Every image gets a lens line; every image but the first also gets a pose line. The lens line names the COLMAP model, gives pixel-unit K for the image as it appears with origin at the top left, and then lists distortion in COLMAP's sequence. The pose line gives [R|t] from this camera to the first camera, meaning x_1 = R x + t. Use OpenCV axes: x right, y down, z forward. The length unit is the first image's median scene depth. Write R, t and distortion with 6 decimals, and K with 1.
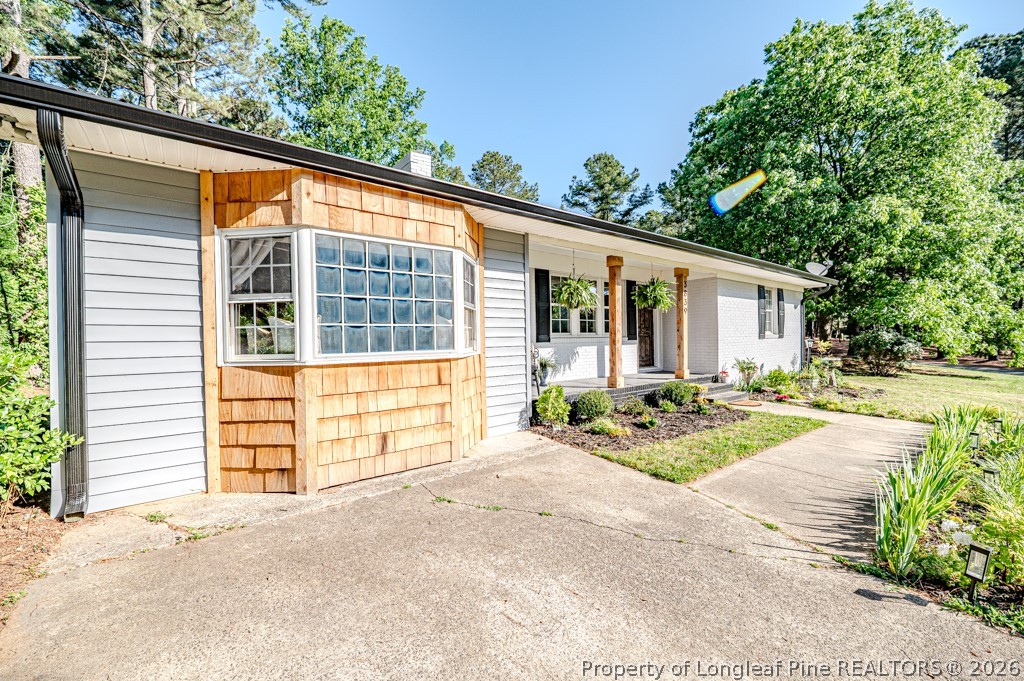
lens RADIAL K [[404.4, 0, 512.9], [0, 404.4, 343.0], [0, 0, 1]] dist [0.000855, 0.000039]
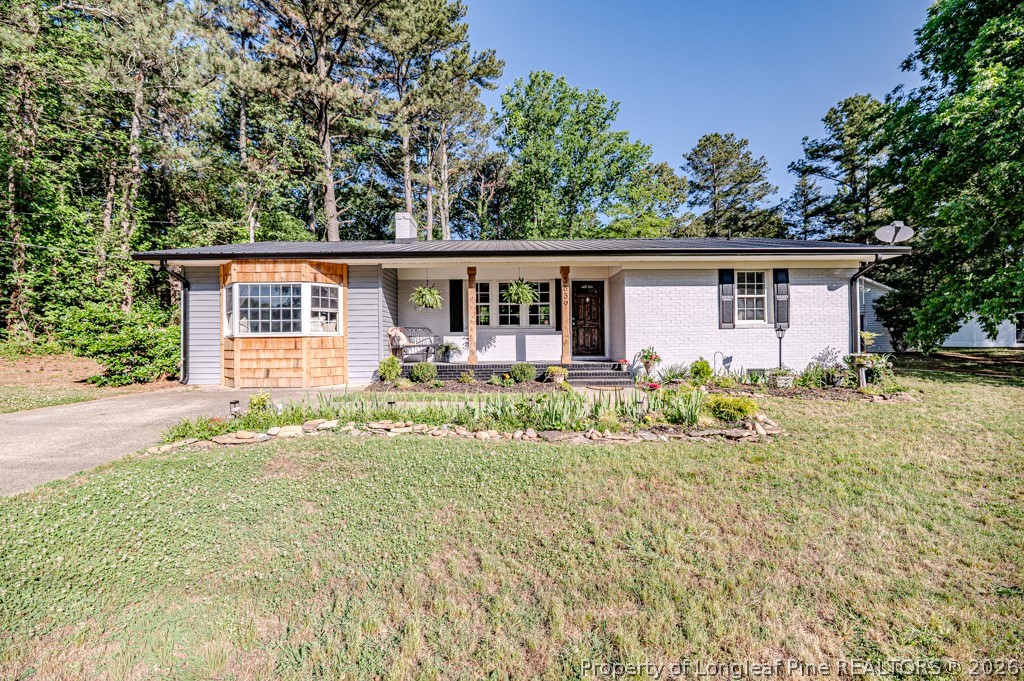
lens RADIAL K [[406.2, 0, 512.0], [0, 406.2, 340.5], [0, 0, 1]] dist [0.000934, 0.000002]
pose [[0.795240, 0.004054, -0.606281, 1.879951], [-0.010300, 0.999924, -0.006823, 0.059837], [0.606207, 0.011671, 0.795221, 0.021876]]
